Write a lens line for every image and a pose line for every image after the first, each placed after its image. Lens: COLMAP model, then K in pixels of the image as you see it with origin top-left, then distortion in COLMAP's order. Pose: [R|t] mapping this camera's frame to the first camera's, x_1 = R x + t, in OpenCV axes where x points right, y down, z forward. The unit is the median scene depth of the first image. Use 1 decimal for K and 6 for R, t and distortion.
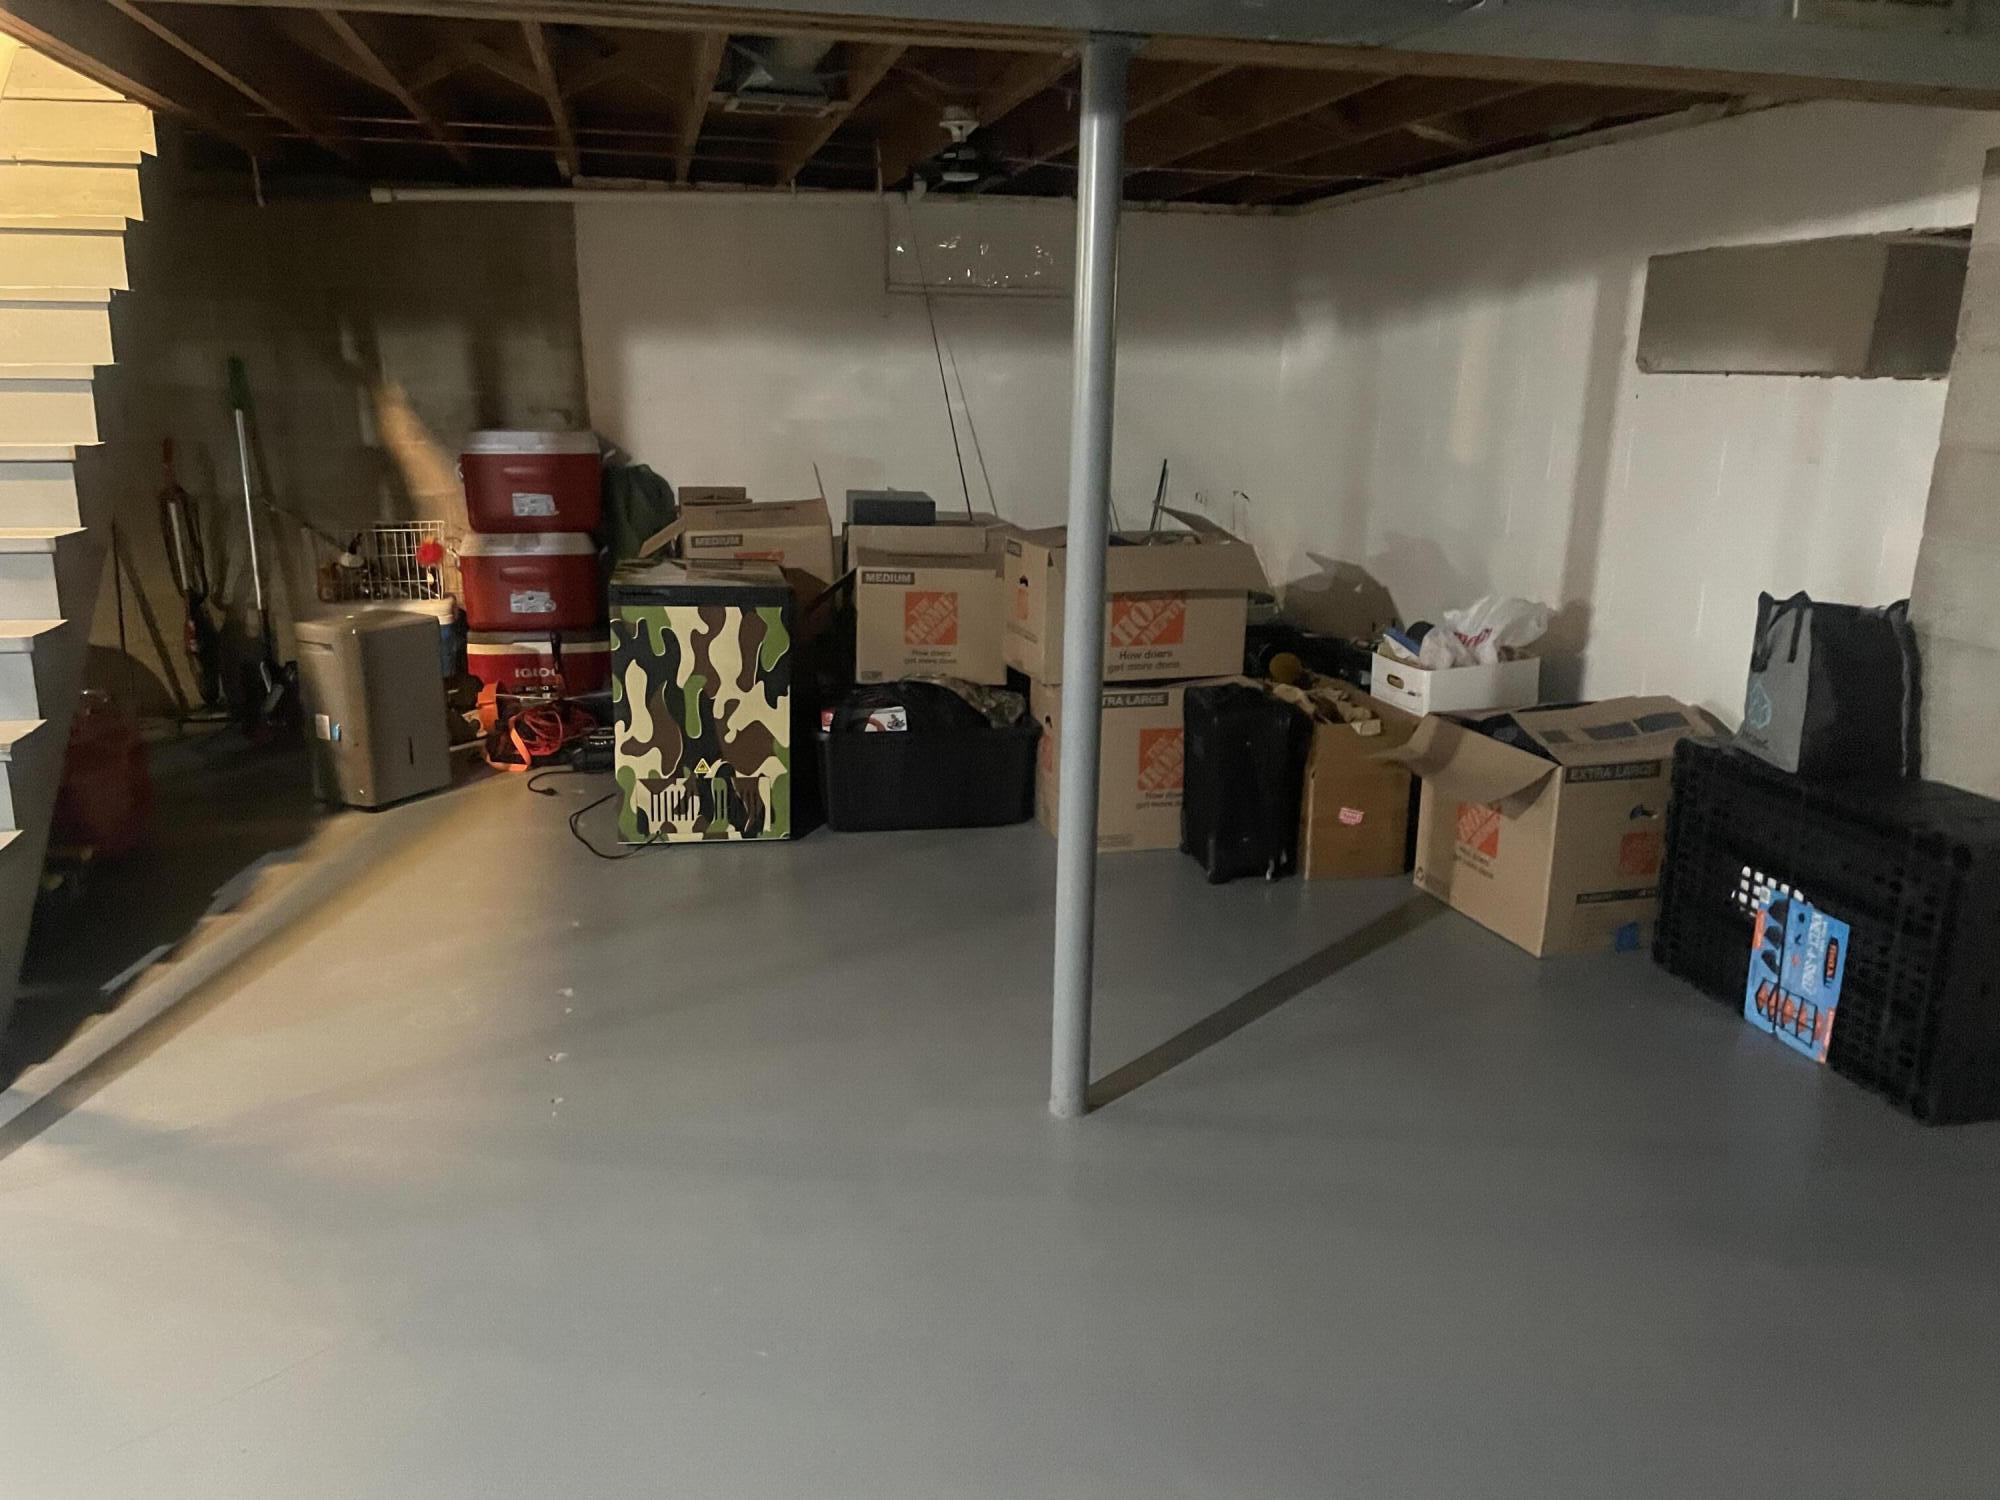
lens RADIAL K [[1505.0, 0, 985.2], [0, 1505.0, 741.6], [0, 0, 1]] dist [0.096151, -0.129655]
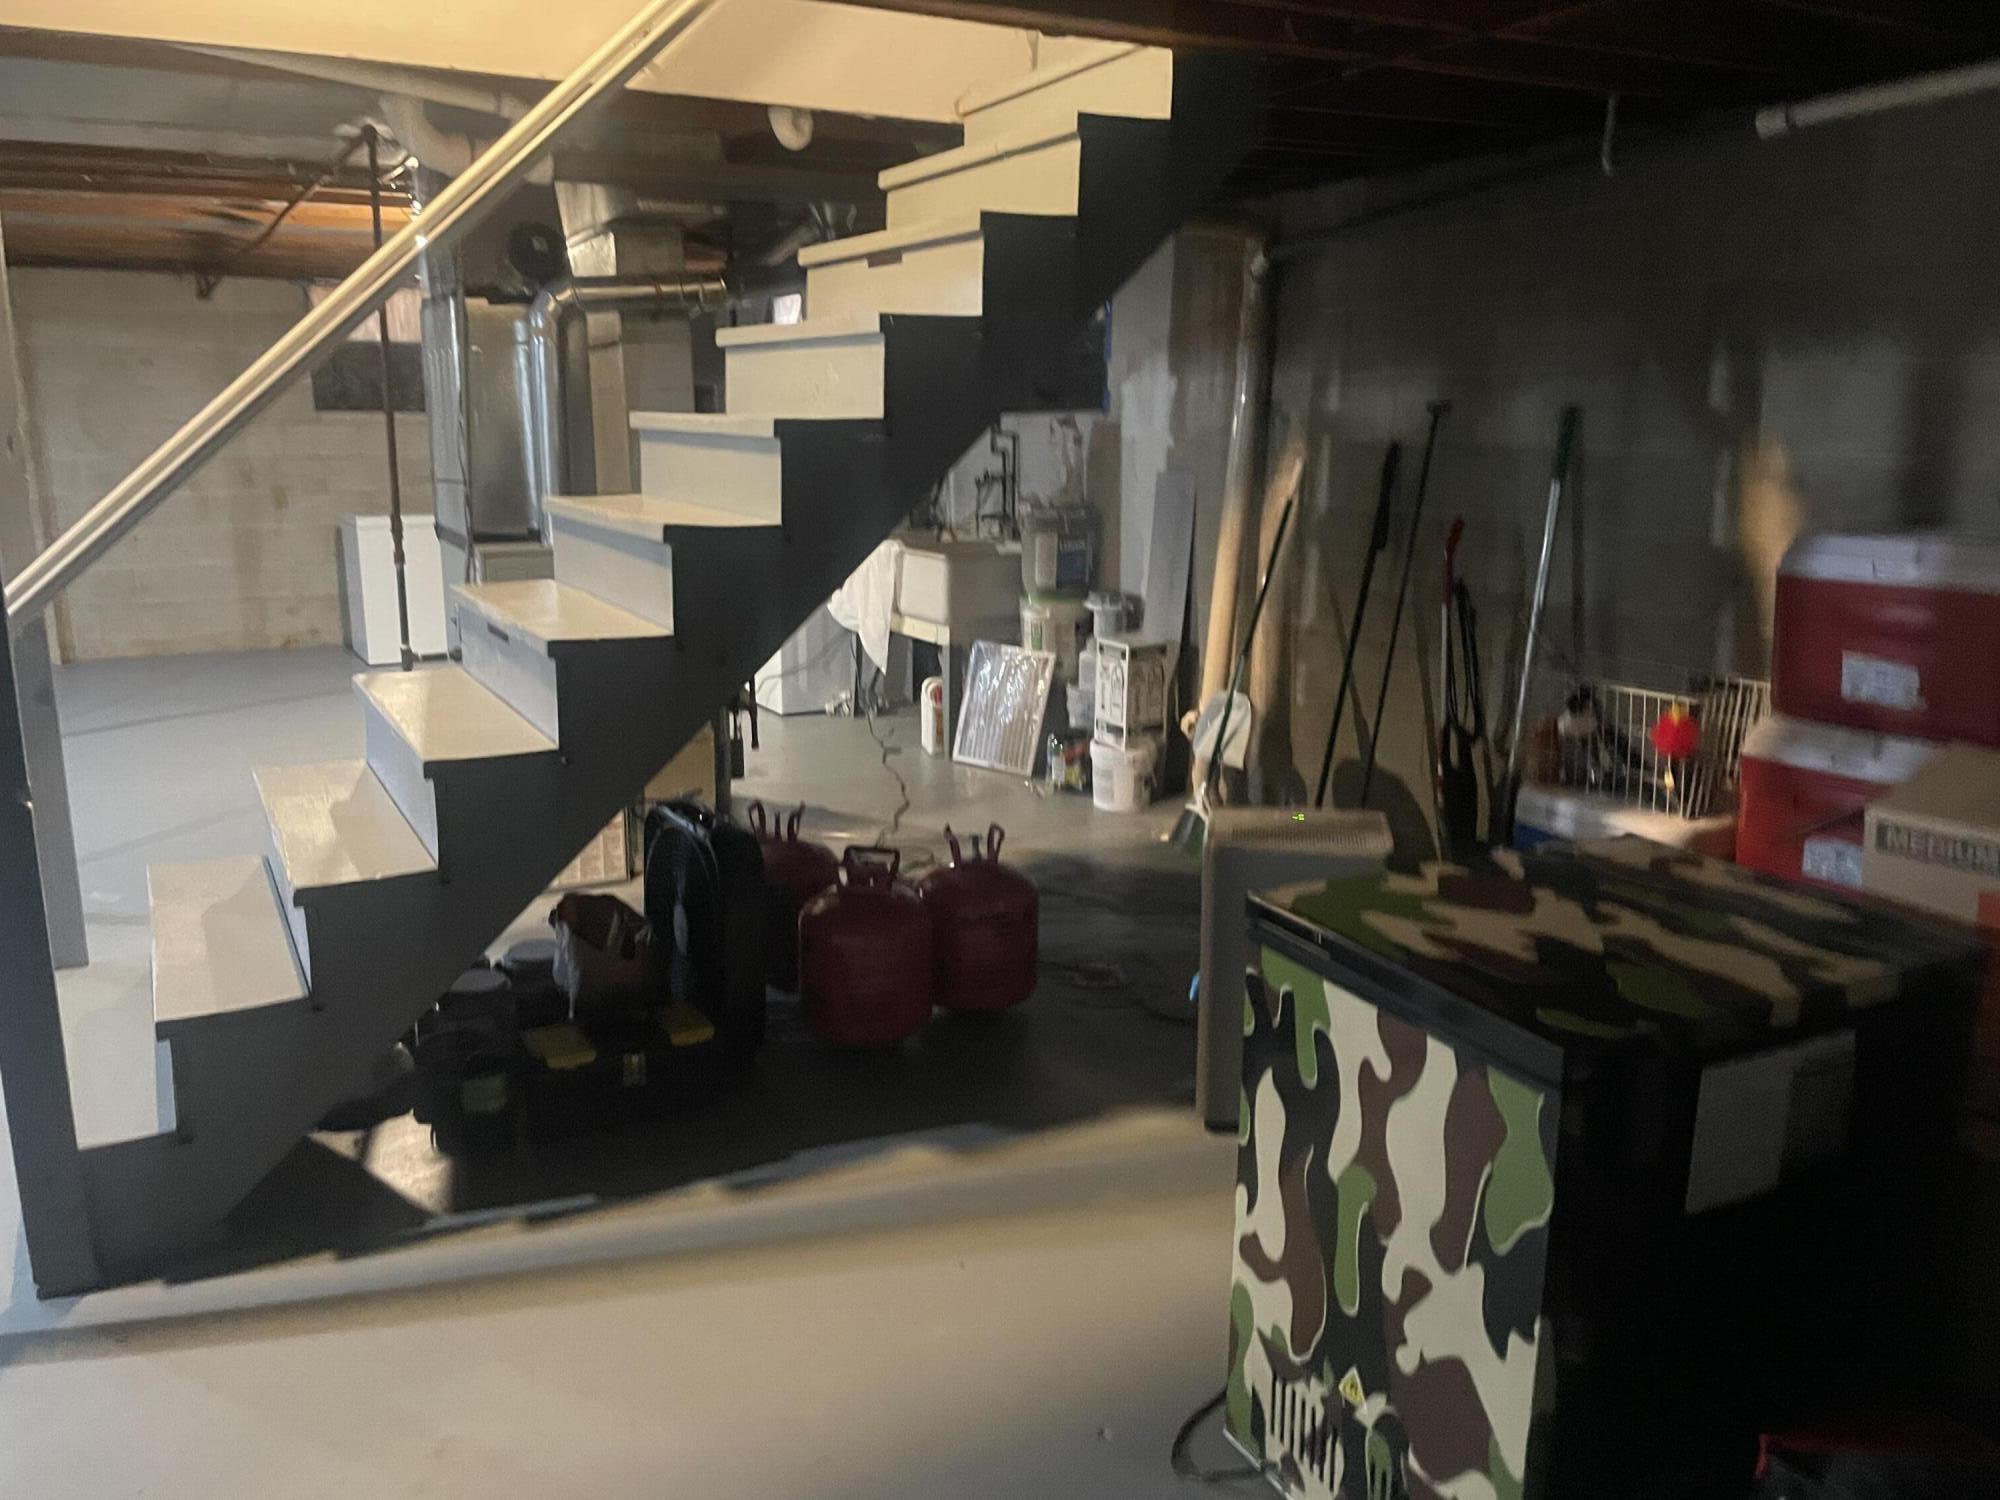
lens RADIAL K [[1505.0, 0, 985.2], [0, 1505.0, 741.6], [0, 0, 1]] dist [0.096151, -0.129655]
pose [[0.286491, 0.193552, -0.938329, 0.132748], [-0.230447, 0.964550, 0.128600, -0.179465], [0.929955, 0.179393, 0.320938, 0.756077]]
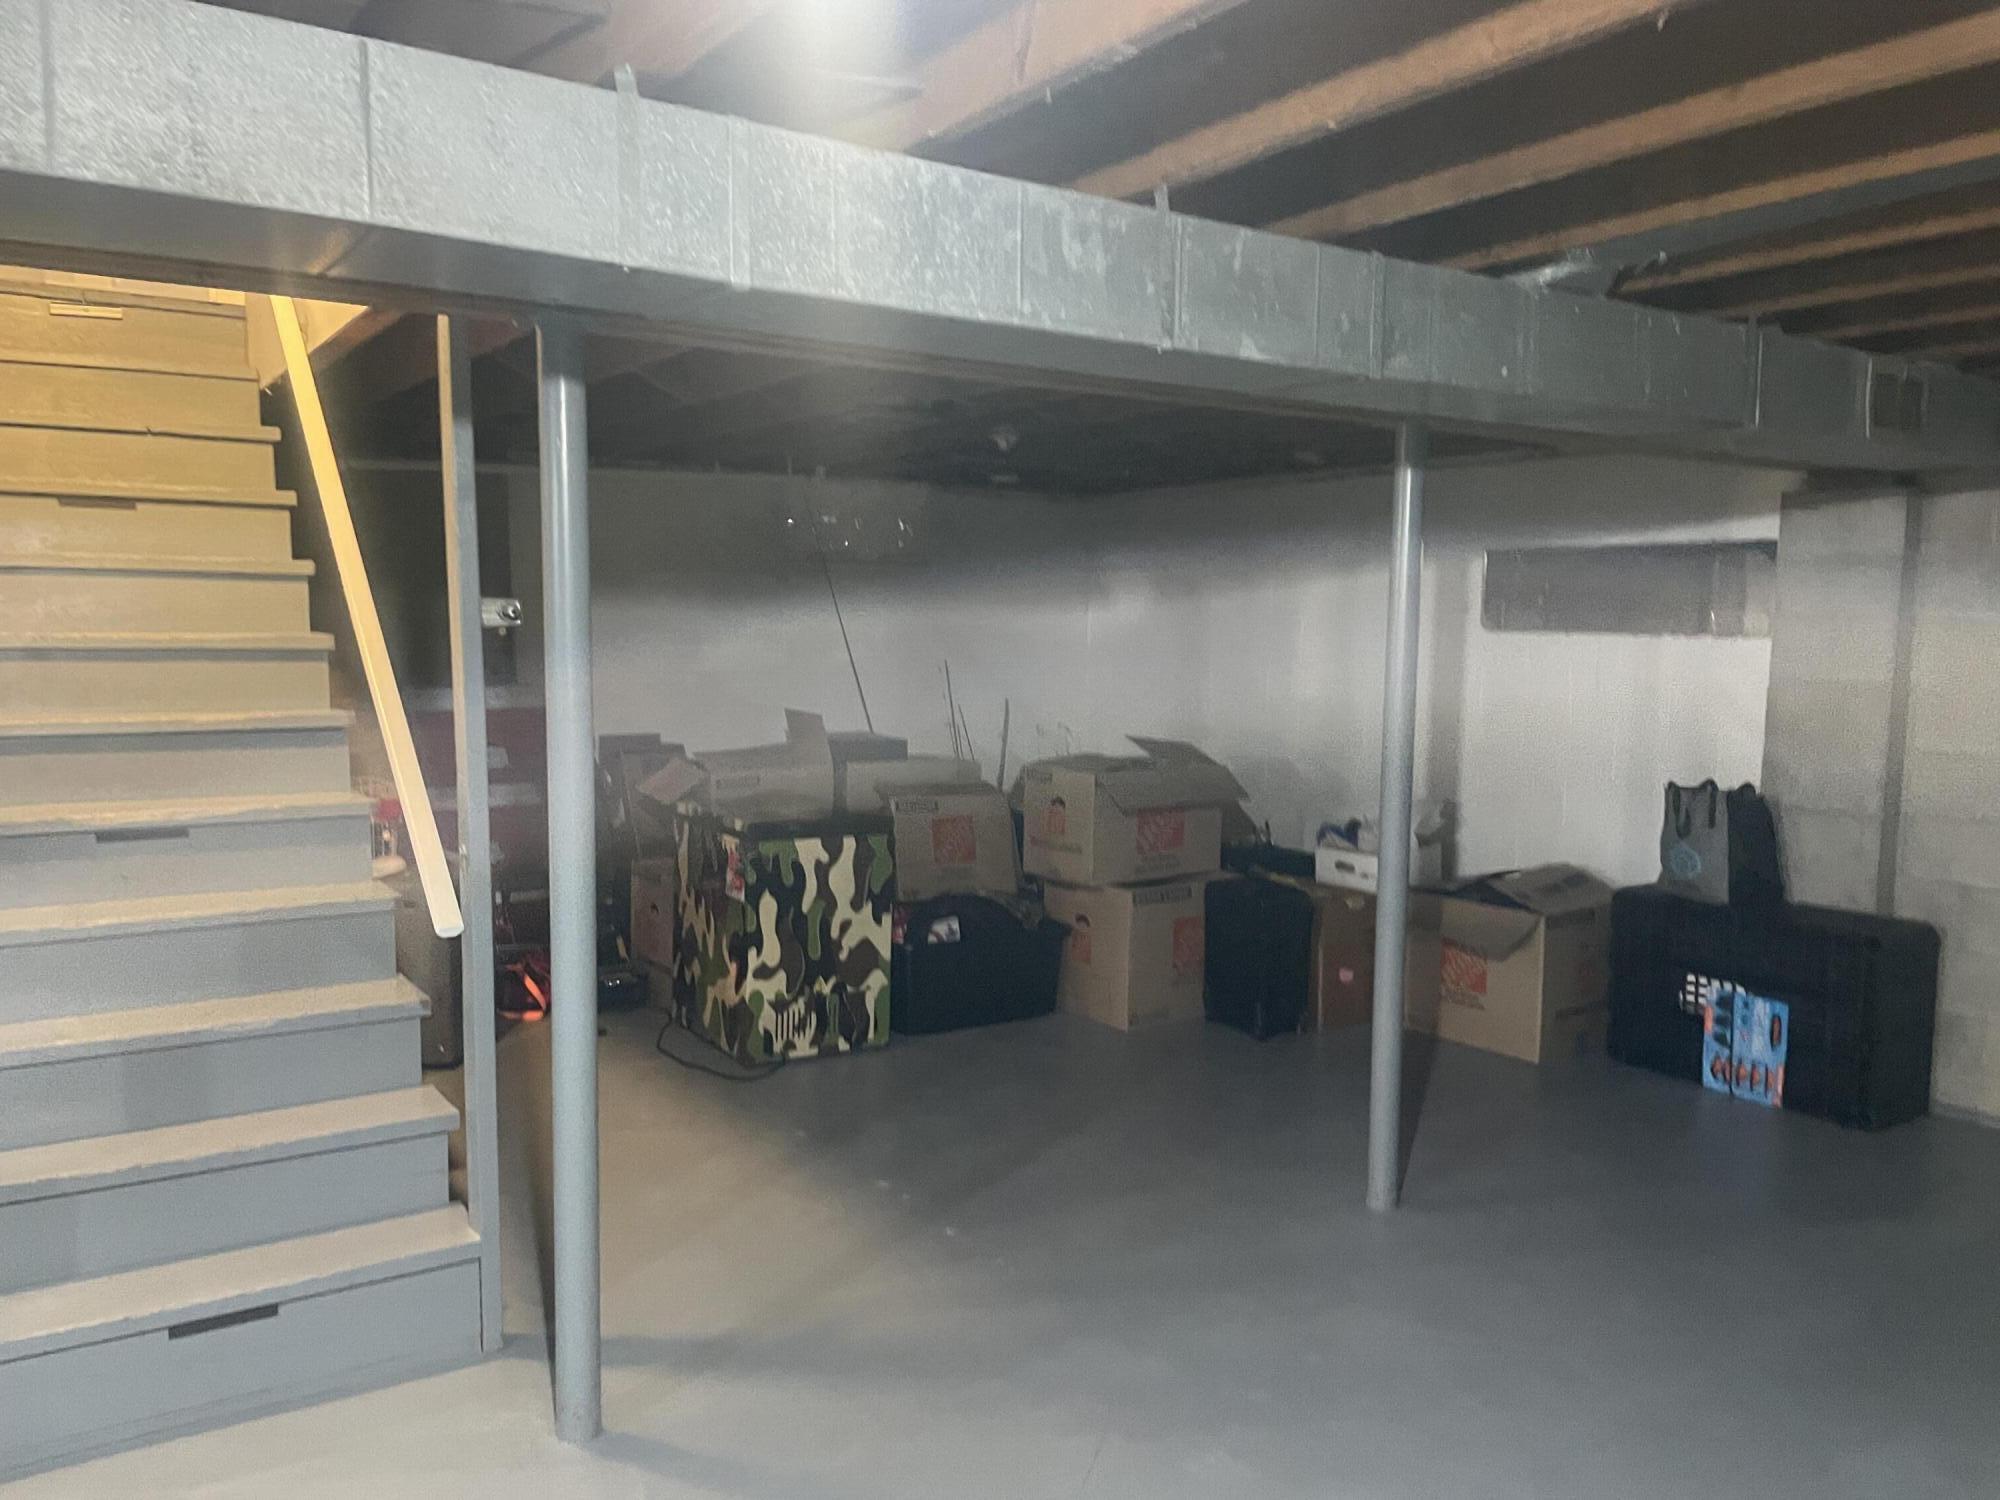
lens RADIAL K [[1505.0, 0, 985.2], [0, 1505.0, 741.6], [0, 0, 1]] dist [0.096151, -0.129655]
pose [[0.930925, -0.033319, 0.363688, -0.472106], [0.089194, 0.986417, -0.137938, 0.004670], [-0.354152, 0.160848, 0.921252, -0.077706]]
